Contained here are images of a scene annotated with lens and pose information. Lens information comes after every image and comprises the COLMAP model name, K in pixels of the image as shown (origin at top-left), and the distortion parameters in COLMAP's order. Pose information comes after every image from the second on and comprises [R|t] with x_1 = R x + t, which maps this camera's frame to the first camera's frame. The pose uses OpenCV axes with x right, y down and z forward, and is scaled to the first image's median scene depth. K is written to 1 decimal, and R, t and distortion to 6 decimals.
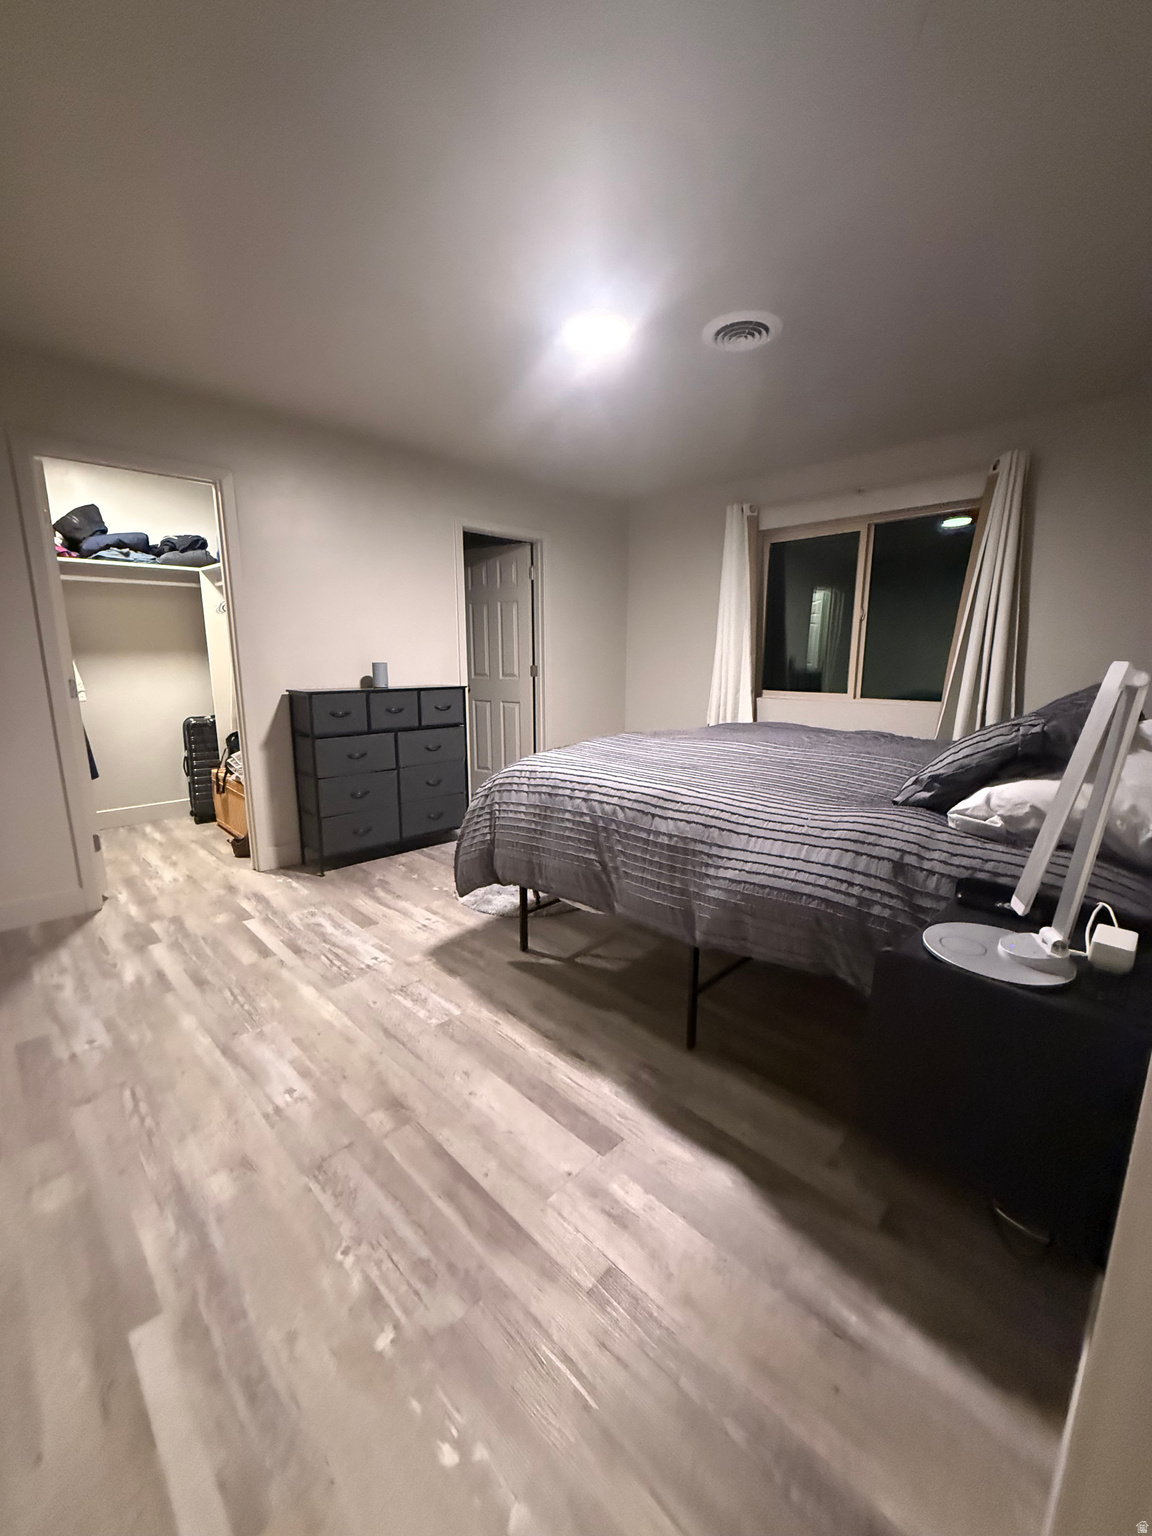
lens RADIAL K [[612.4, 0, 576.0], [0, 612.4, 768.0], [0, 0, 1]] dist [0.001574, 0.000253]
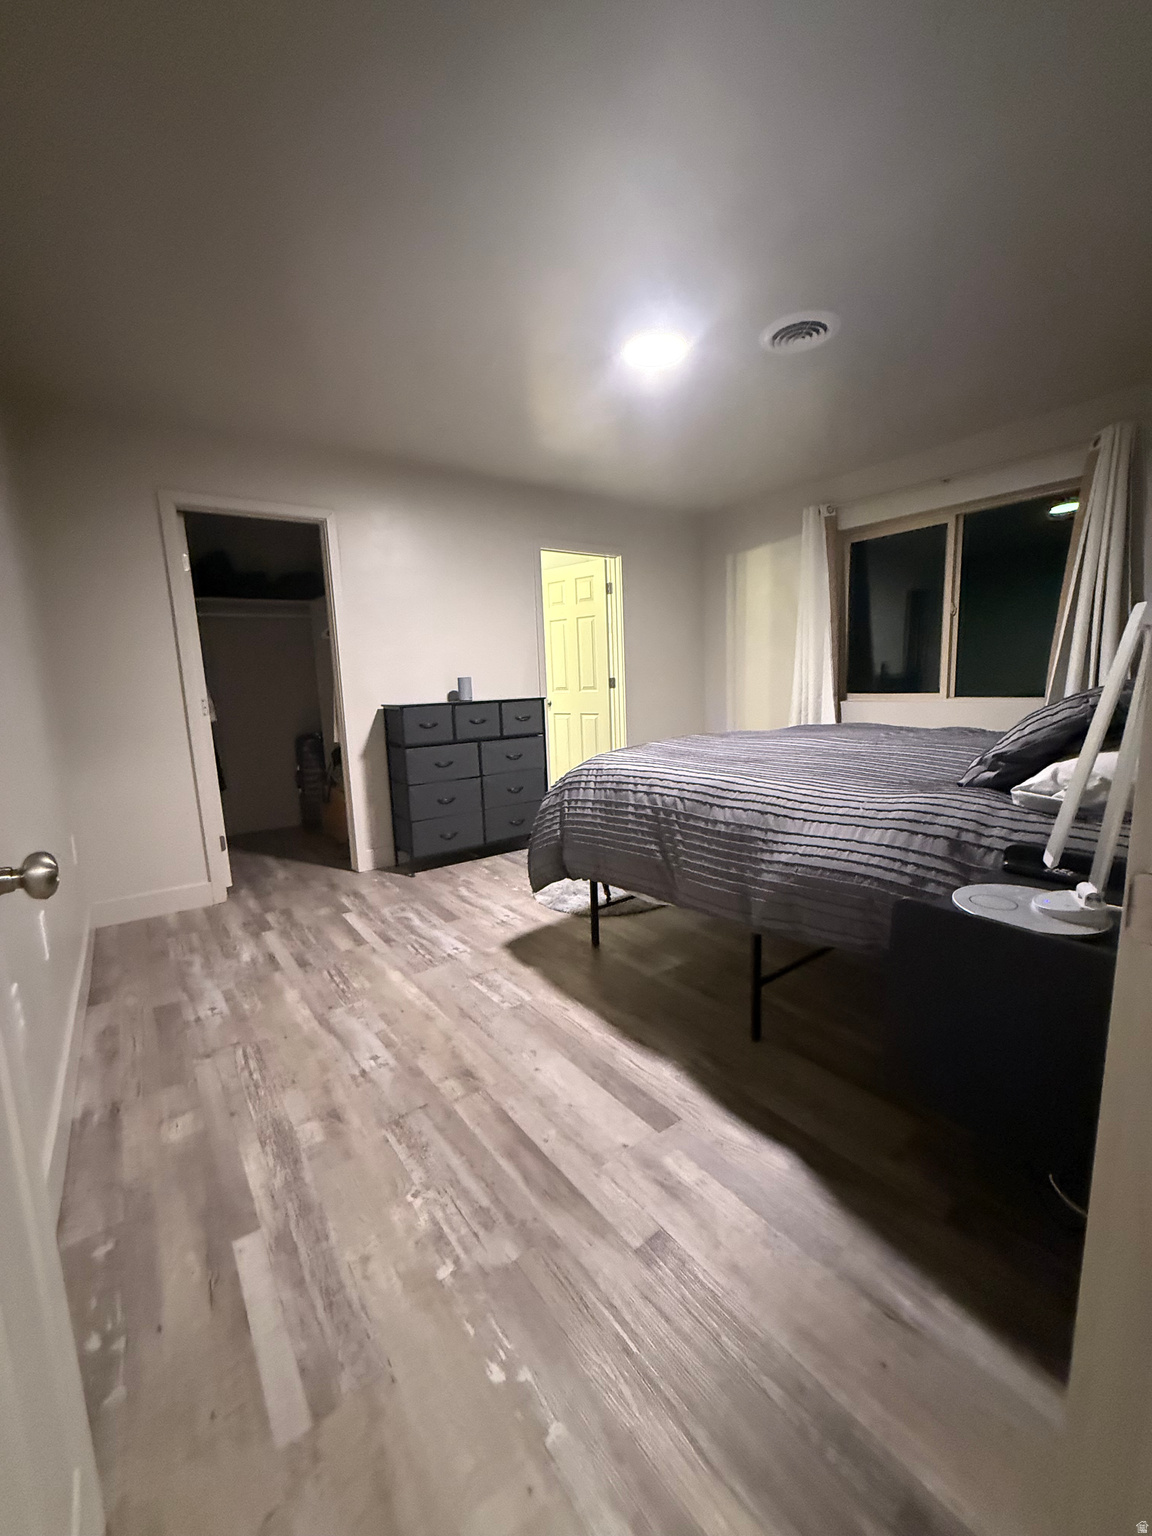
lens RADIAL K [[612.4, 0, 576.0], [0, 612.4, 768.0], [0, 0, 1]] dist [0.001574, 0.000253]
pose [[0.988706, -0.015444, -0.149068, 0.063685], [0.010328, 0.999333, -0.035030, 0.055558], [0.149510, 0.033095, 0.988206, -0.047544]]
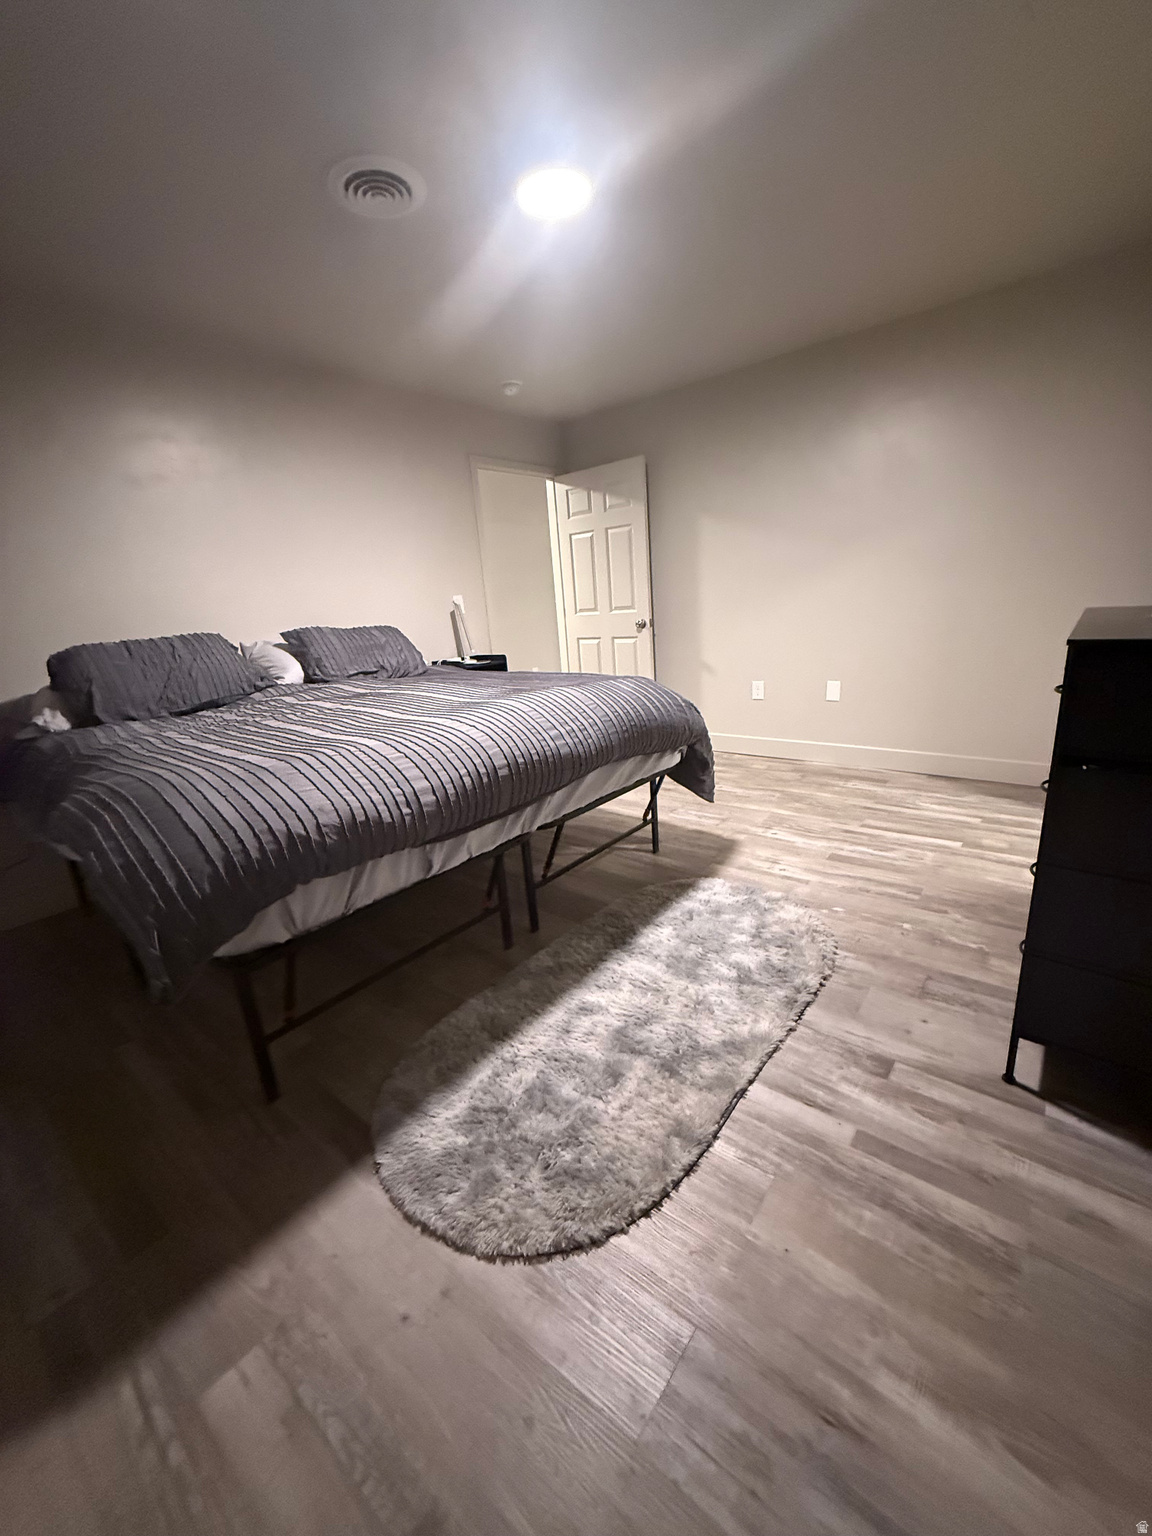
lens RADIAL K [[612.4, 0, 576.0], [0, 612.4, 768.0], [0, 0, 1]] dist [0.001574, 0.000253]
pose [[-0.993012, 0.087304, -0.079403, 0.211707], [0.044317, 0.899463, 0.434744, -0.525799], [0.109375, 0.428188, -0.897046, 3.071926]]
